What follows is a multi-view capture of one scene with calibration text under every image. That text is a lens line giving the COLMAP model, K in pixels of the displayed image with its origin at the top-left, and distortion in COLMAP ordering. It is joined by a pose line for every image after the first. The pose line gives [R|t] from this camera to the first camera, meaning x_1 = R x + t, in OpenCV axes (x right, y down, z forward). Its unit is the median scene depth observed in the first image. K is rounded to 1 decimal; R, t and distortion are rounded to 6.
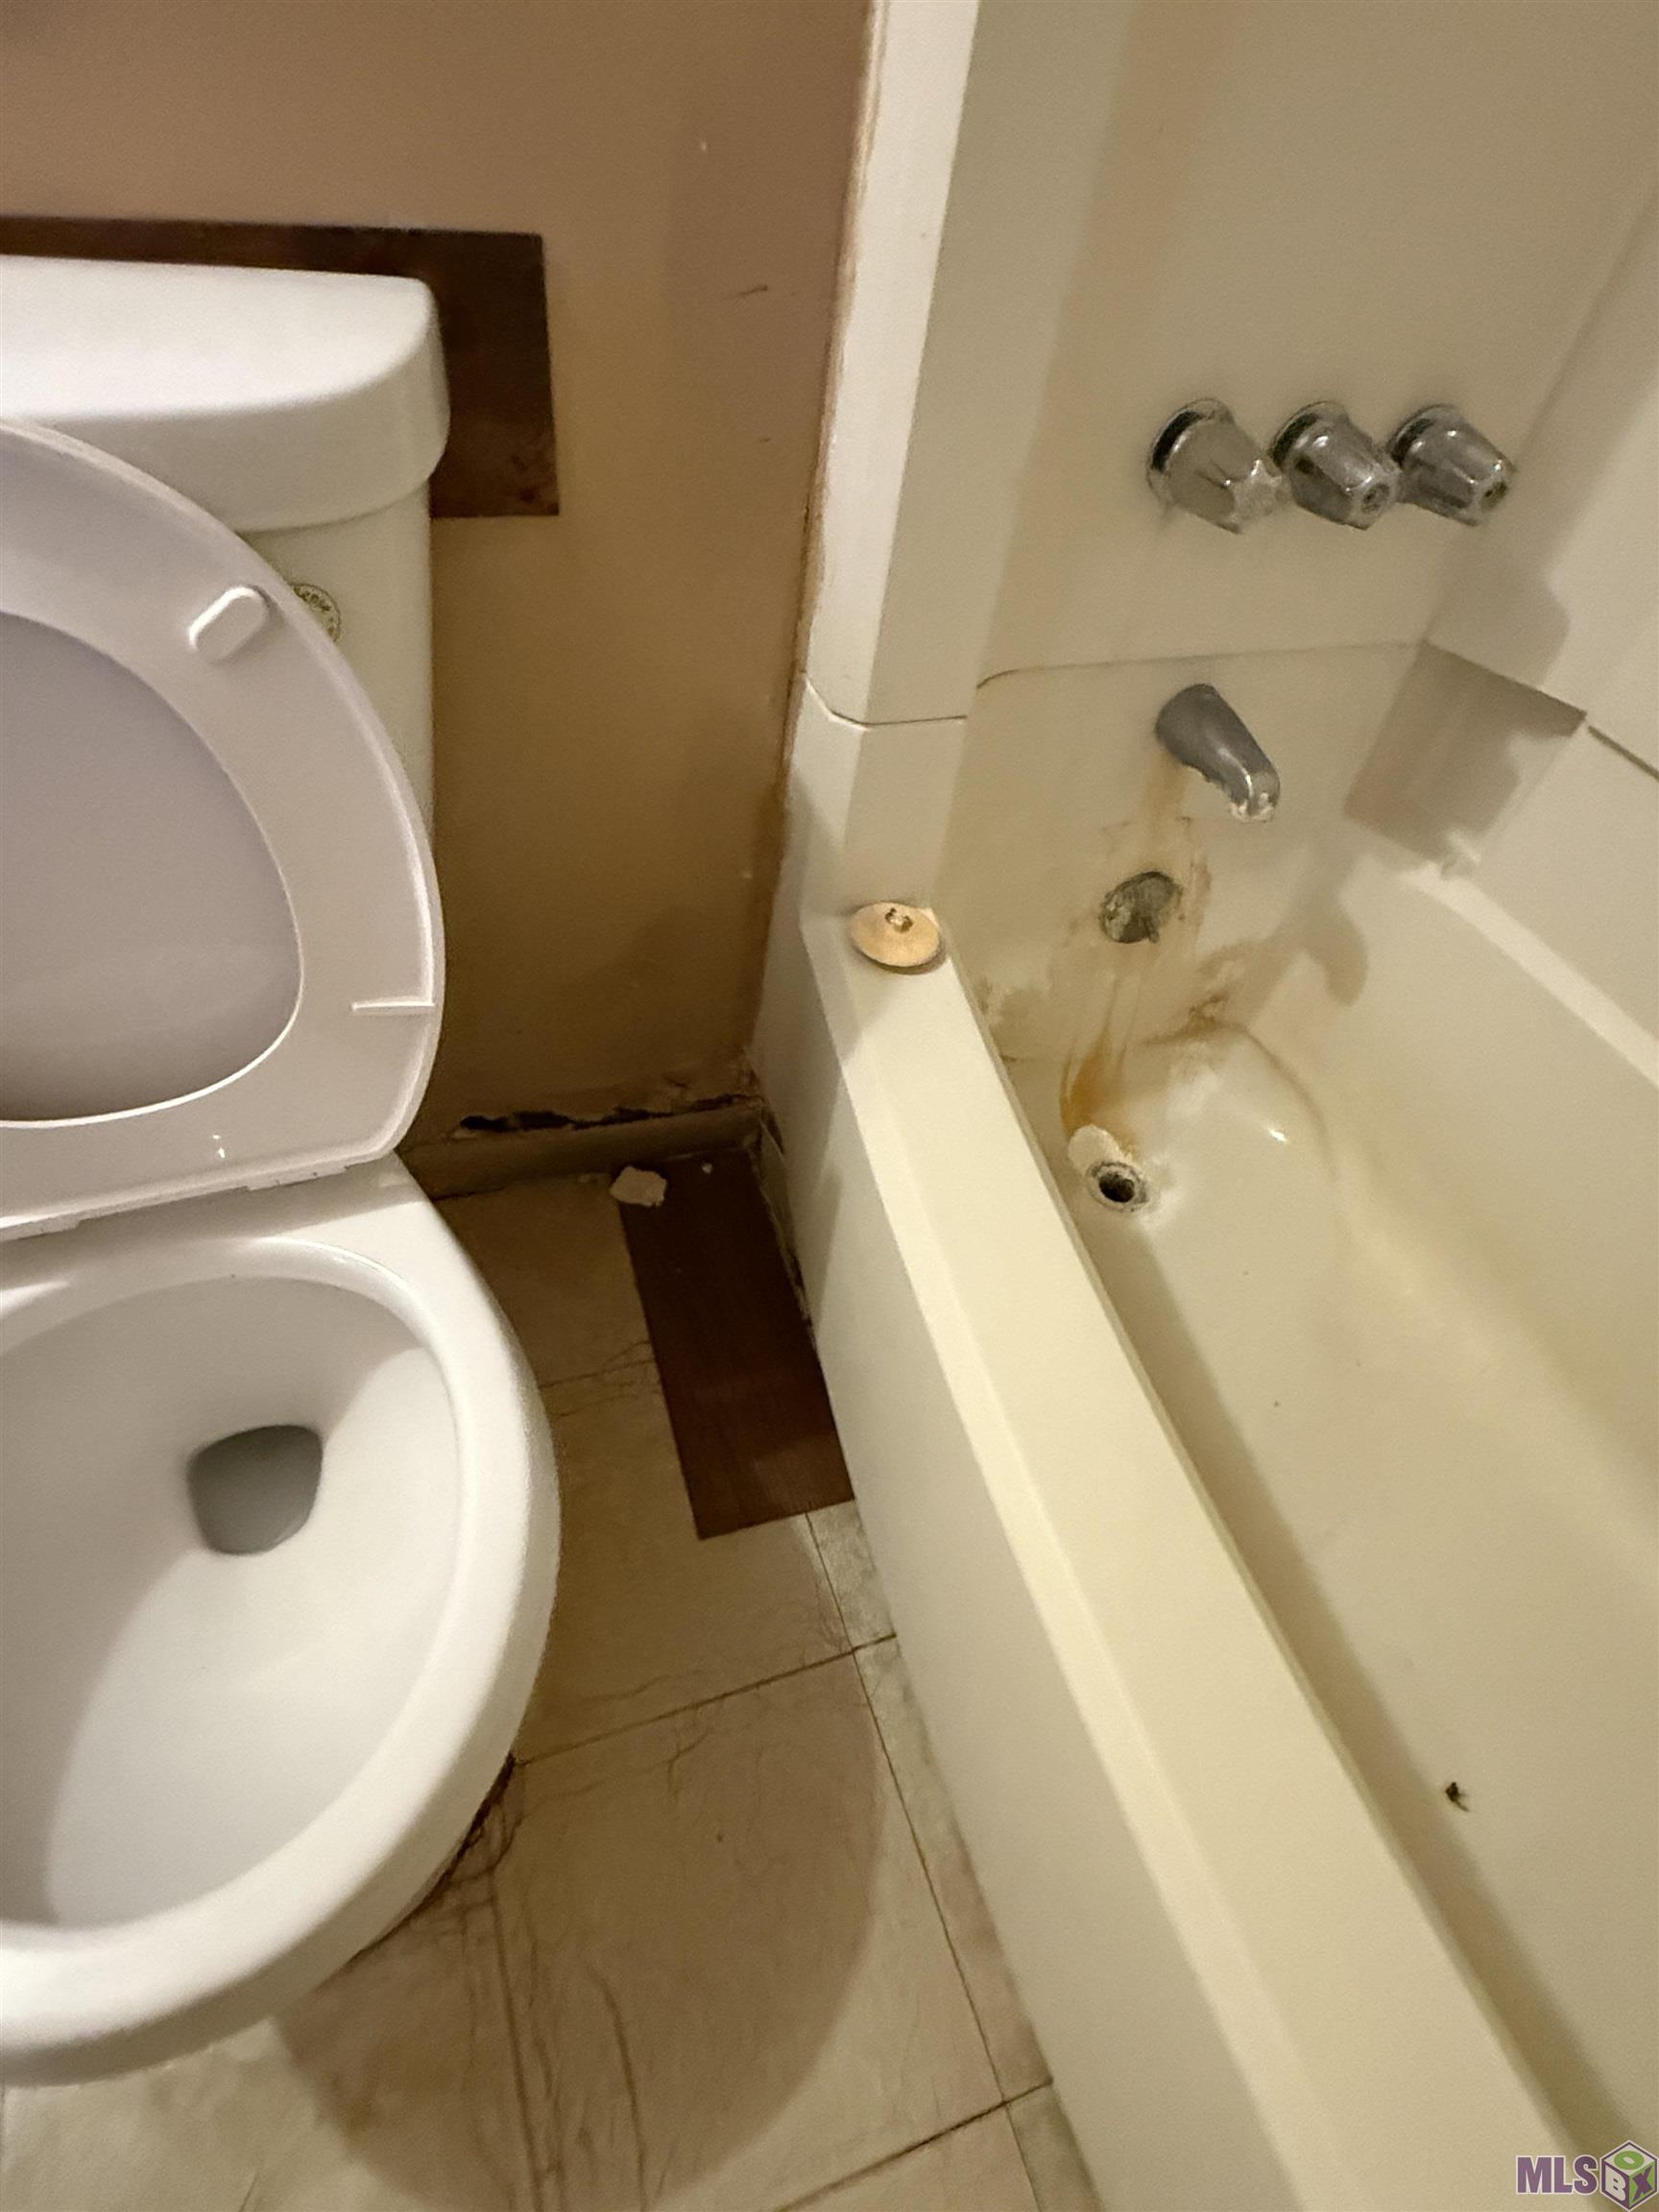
lens RADIAL K [[1182.8, 0, 822.7], [0, 1182.8, 1092.5], [0, 0, 1]] dist [-0.002138, -0.001682]
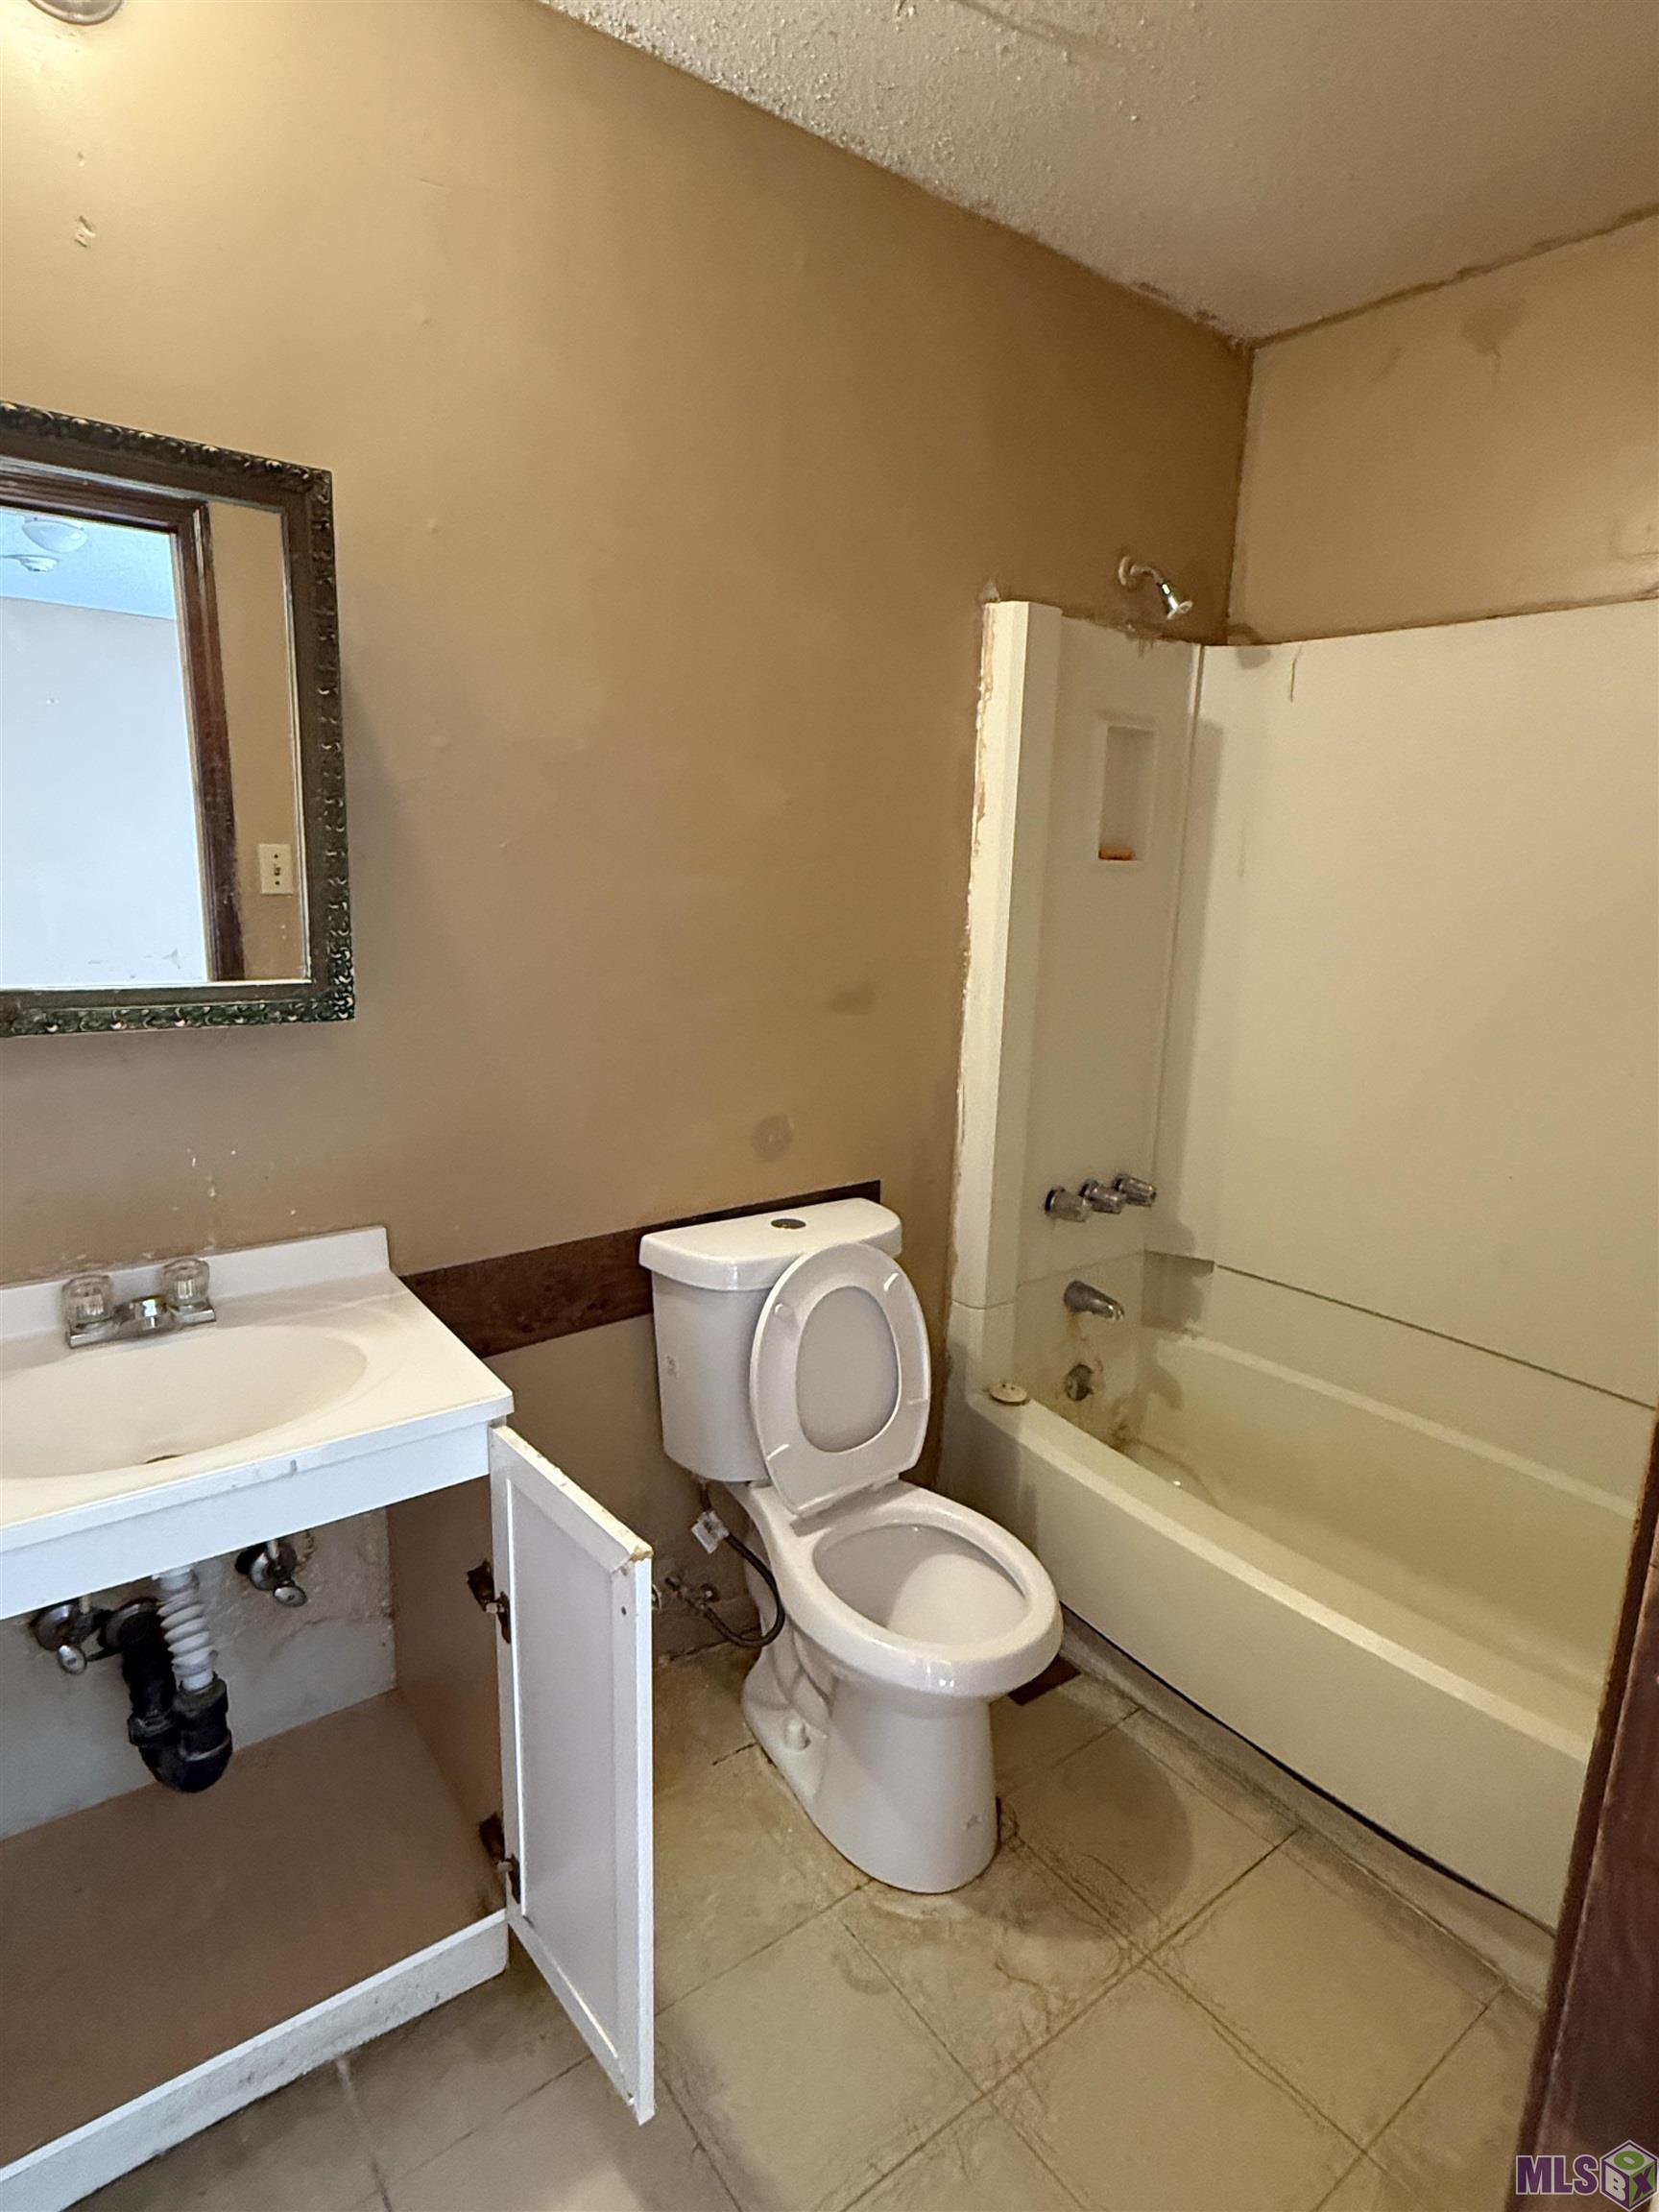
lens RADIAL K [[1172.8, 0, 829.5], [0, 1172.8, 1106.0], [0, 0, 1]] dist [0.000103, -0.002595]
pose [[0.948786, -0.150393, 0.277826, -0.786444], [0.281469, 0.801758, -0.527219, 0.505581], [-0.143459, 0.578417, 0.803027, -1.097905]]
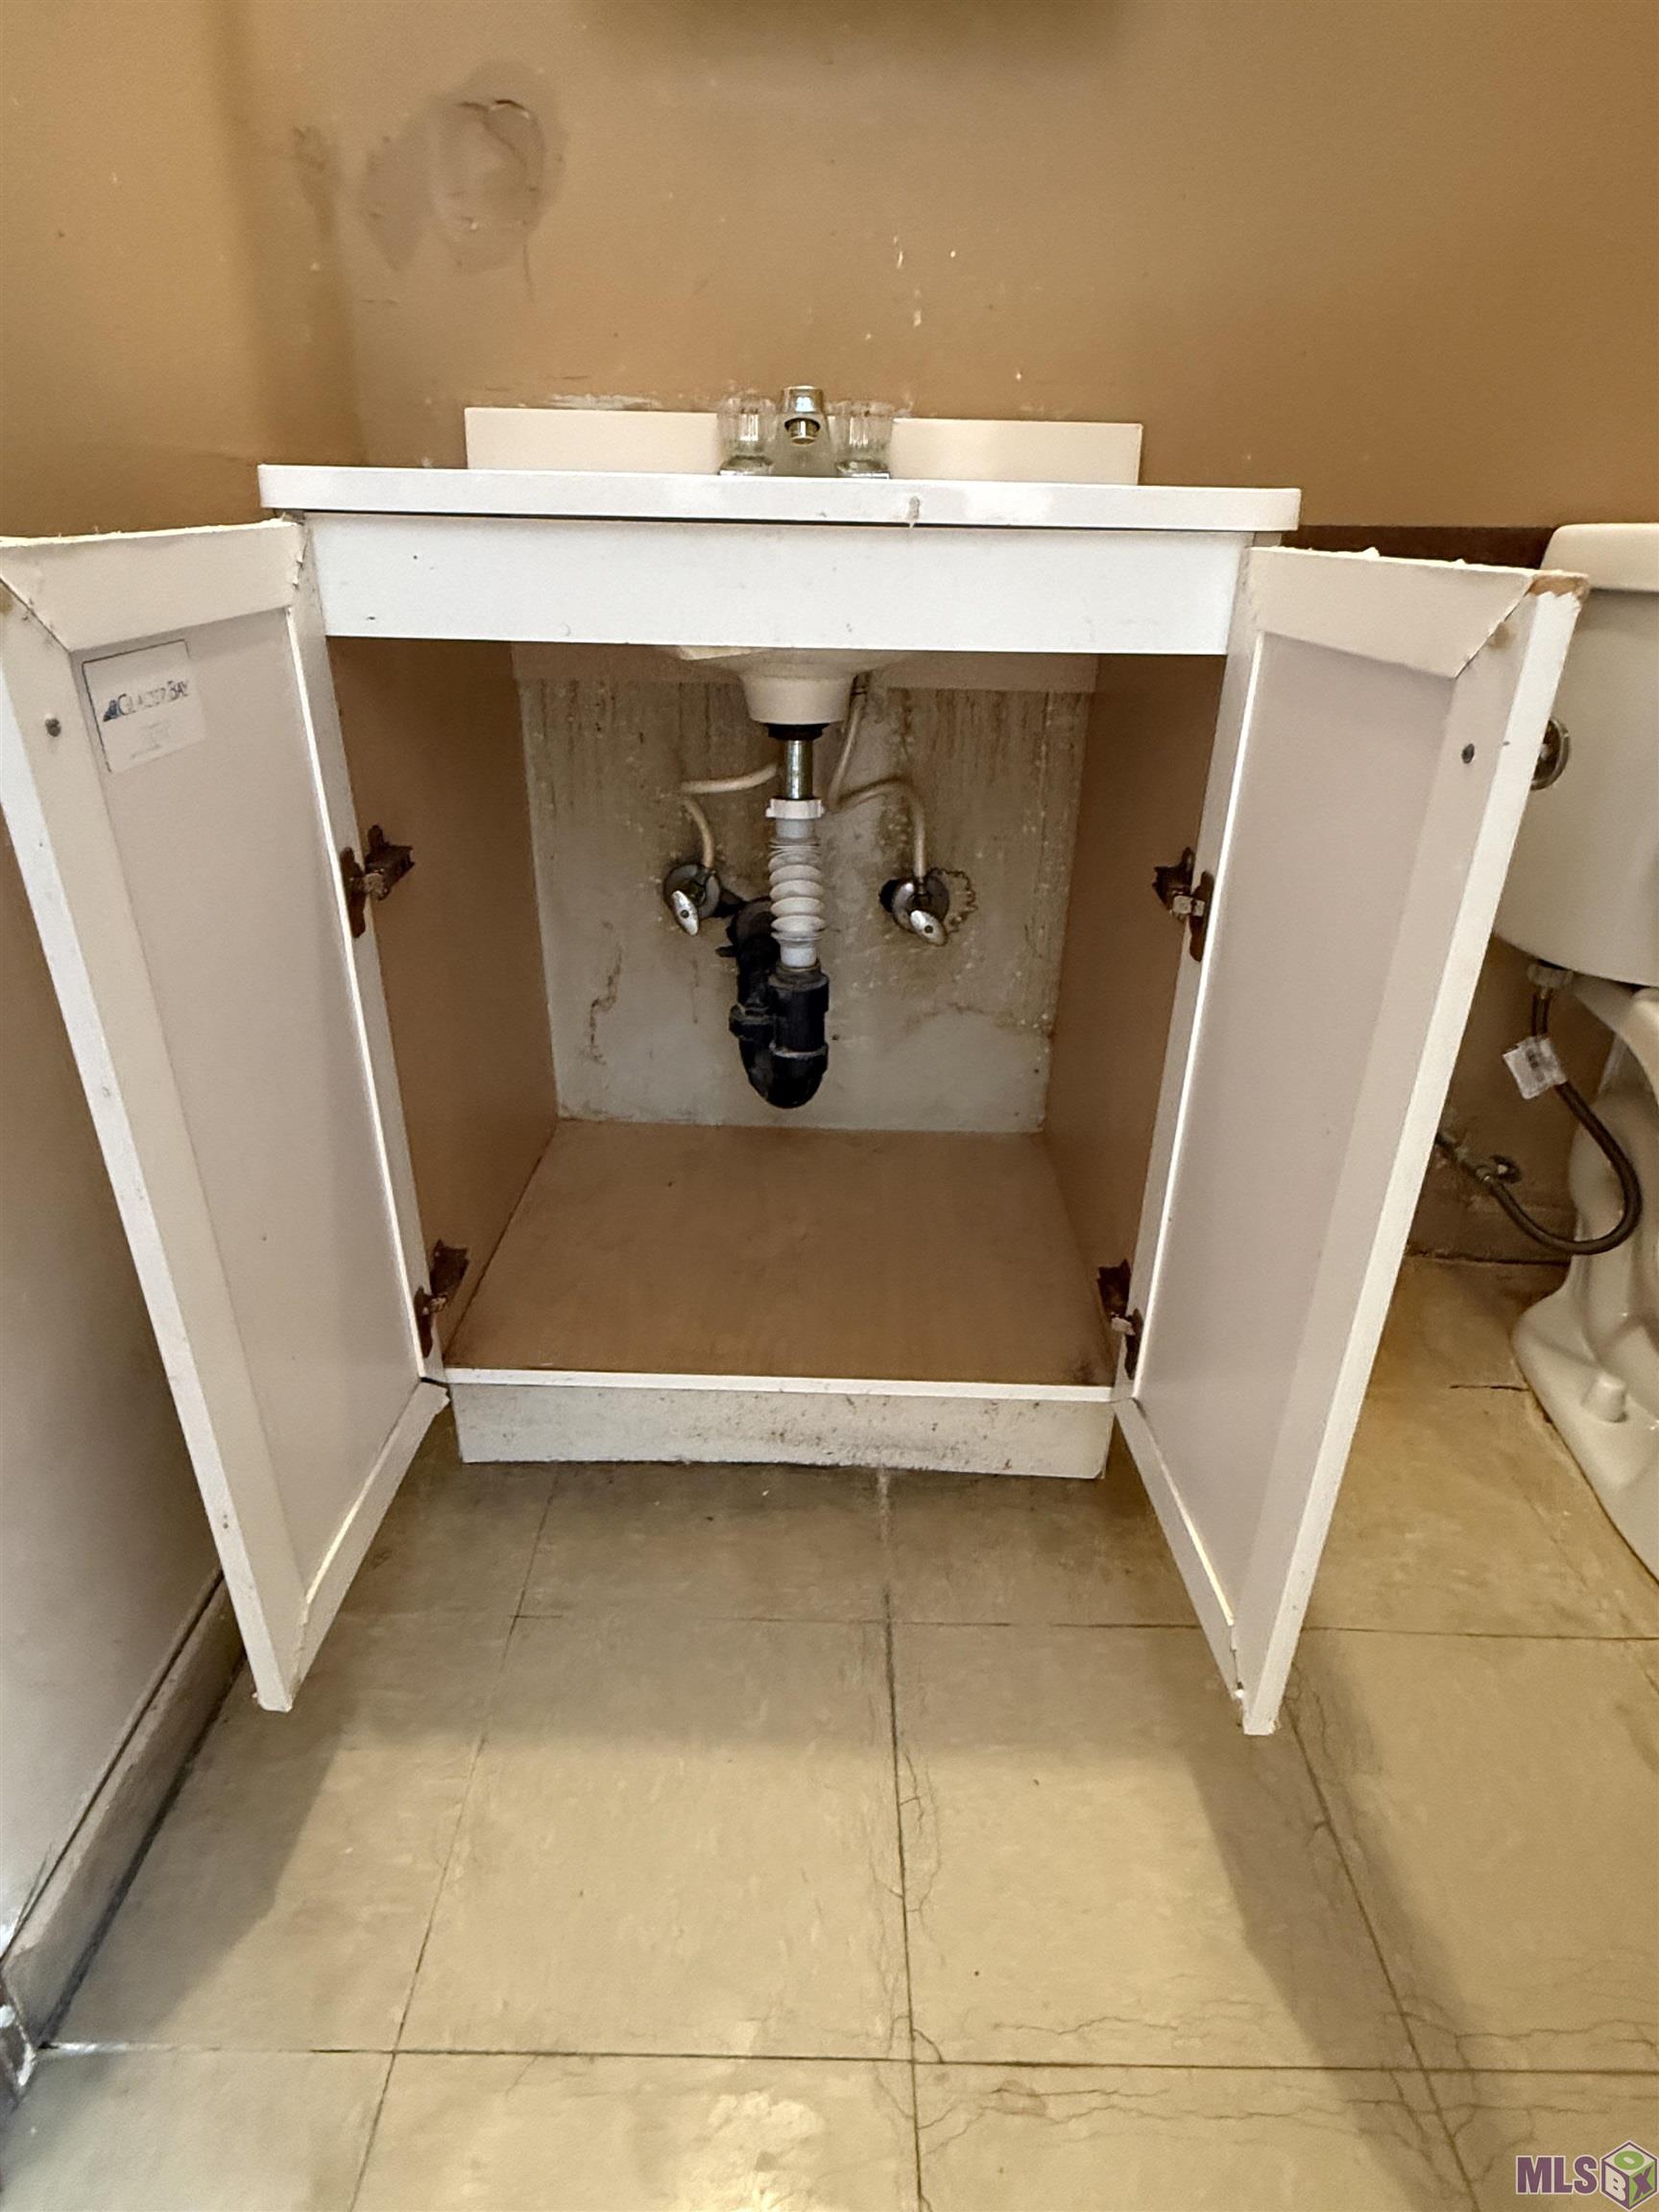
lens RADIAL K [[1182.8, 0, 822.7], [0, 1182.8, 1092.5], [0, 0, 1]] dist [-0.002138, -0.001682]
pose [[0.936684, 0.058124, -0.345318, -0.807806], [-0.192149, 0.909721, -0.368084, 0.604081], [0.292749, 0.411131, 0.863290, -0.432571]]
